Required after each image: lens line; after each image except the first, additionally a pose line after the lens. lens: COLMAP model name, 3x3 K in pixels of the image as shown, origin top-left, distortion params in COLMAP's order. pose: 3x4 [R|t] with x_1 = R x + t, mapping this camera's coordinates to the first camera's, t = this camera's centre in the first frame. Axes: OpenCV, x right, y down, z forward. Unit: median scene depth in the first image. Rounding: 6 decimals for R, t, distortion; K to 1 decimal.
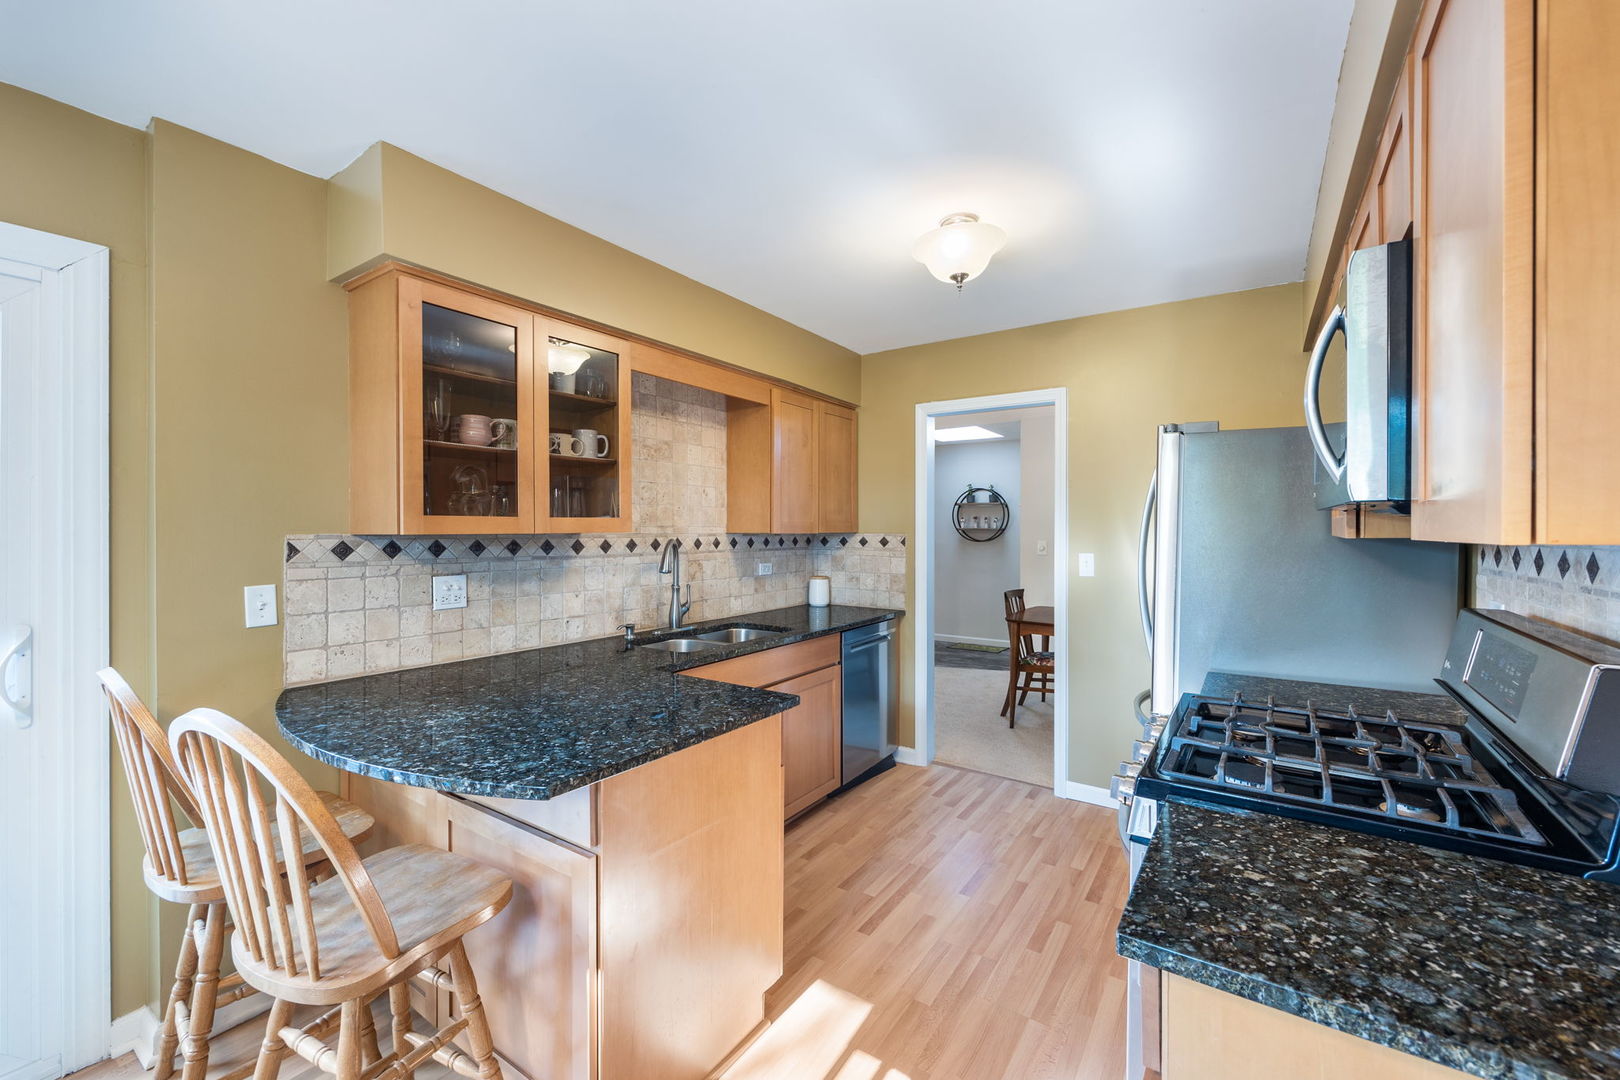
lens RADIAL K [[651.7, 0, 812.0], [0, 651.7, 538.4], [0, 0, 1]] dist [-0.001457, 0.000379]
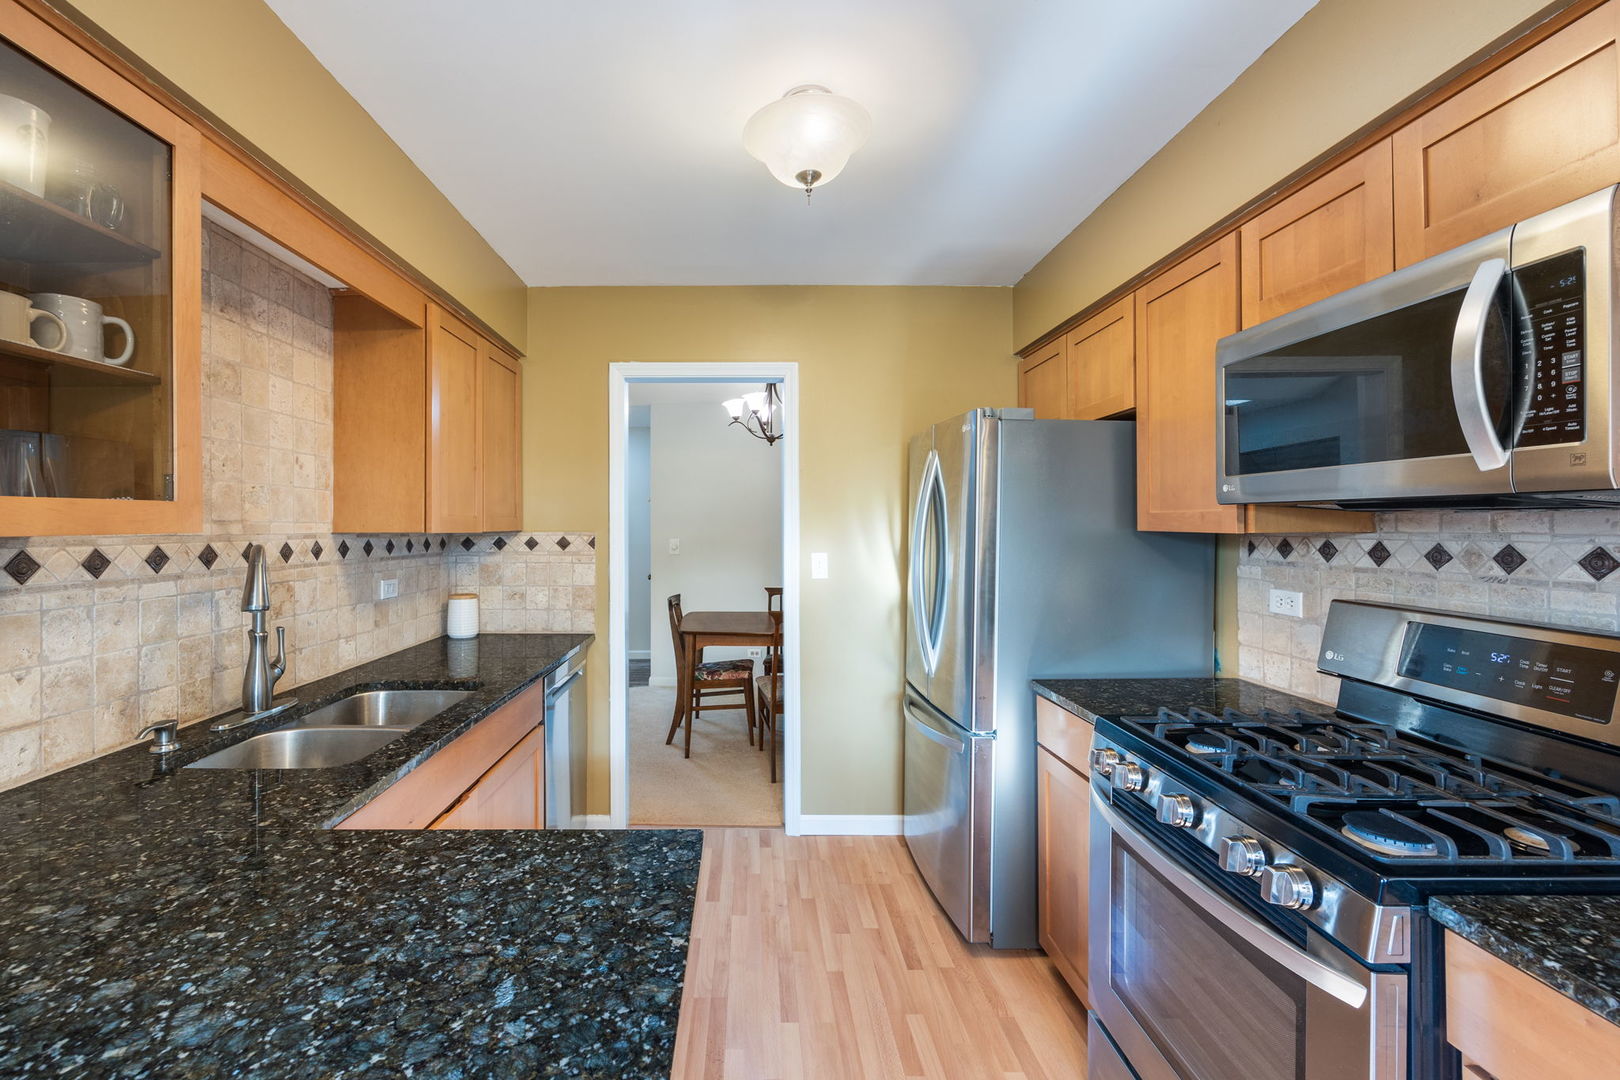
lens RADIAL K [[705.9, 0, 808.8], [0, 705.9, 528.3], [0, 0, 1]] dist [0.000493, 0.000136]
pose [[0.828969, -0.003832, 0.559282, -0.132777], [0.010558, 0.999906, -0.008799, -0.002203], [-0.559195, 0.013199, 0.828931, 0.220910]]
